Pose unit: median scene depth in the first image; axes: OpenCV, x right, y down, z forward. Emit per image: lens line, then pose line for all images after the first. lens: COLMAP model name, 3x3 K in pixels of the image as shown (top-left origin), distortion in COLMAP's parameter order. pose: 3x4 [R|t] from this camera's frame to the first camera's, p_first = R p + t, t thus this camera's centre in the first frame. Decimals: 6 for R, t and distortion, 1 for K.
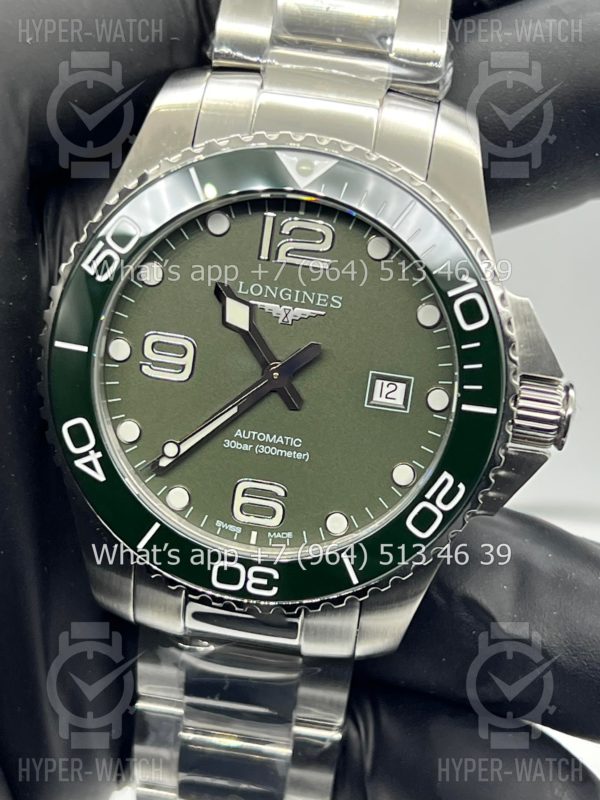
lens RADIAL K [[1860.7, 0, 300.0], [0, 1860.7, 400.0], [0, 0, 1]] dist [0.224505, 0.328978]
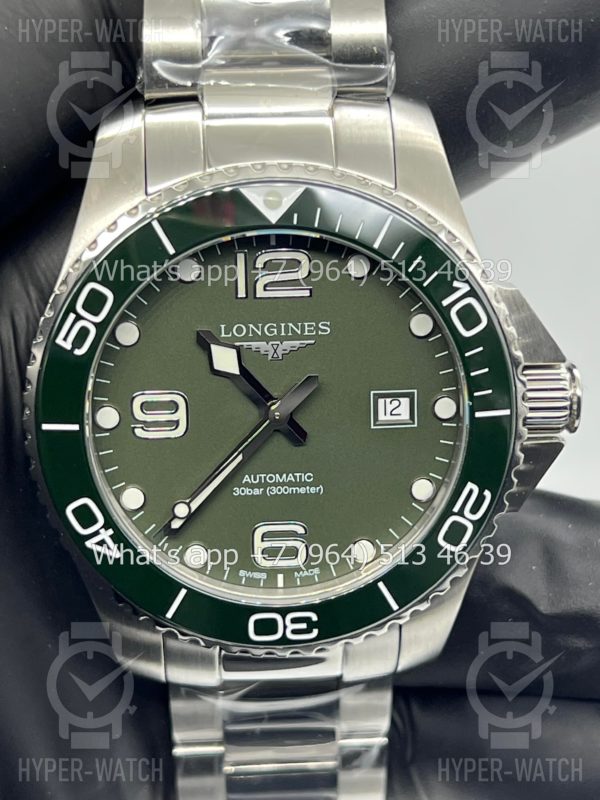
lens RADIAL K [[1860.7, 0, 300.0], [0, 1860.7, 400.0], [0, 0, 1]] dist [0.224505, 0.328978]
pose [[0.977248, -0.188610, 0.097015, -0.092443], [0.178956, 0.978746, 0.100160, -0.114289], [-0.113845, -0.080520, 0.990230, 0.050280]]
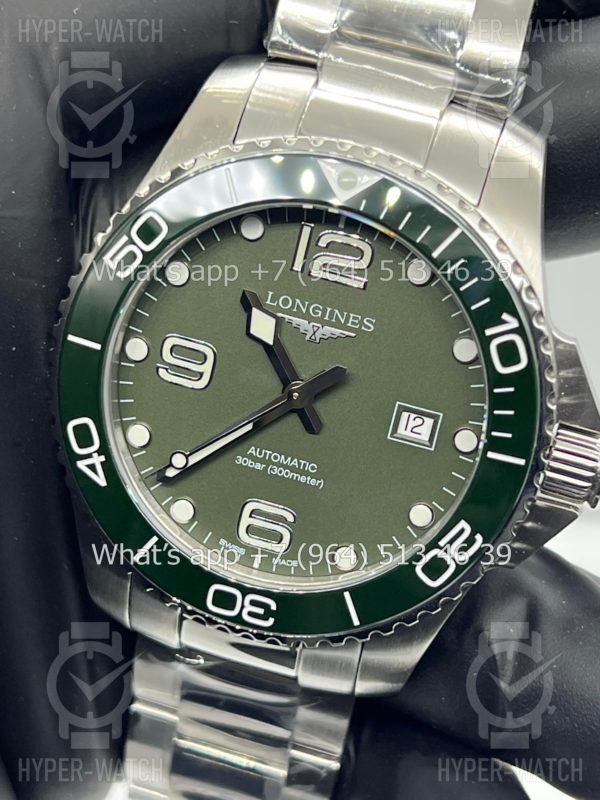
lens RADIAL K [[1860.7, 0, 300.0], [0, 1860.7, 400.0], [0, 0, 1]] dist [0.224505, 0.328978]
pose [[0.991099, 0.109888, -0.075153, 0.059600], [-0.105573, 0.992649, 0.059174, -0.066592], [0.081103, -0.050713, 0.995415, 0.065731]]
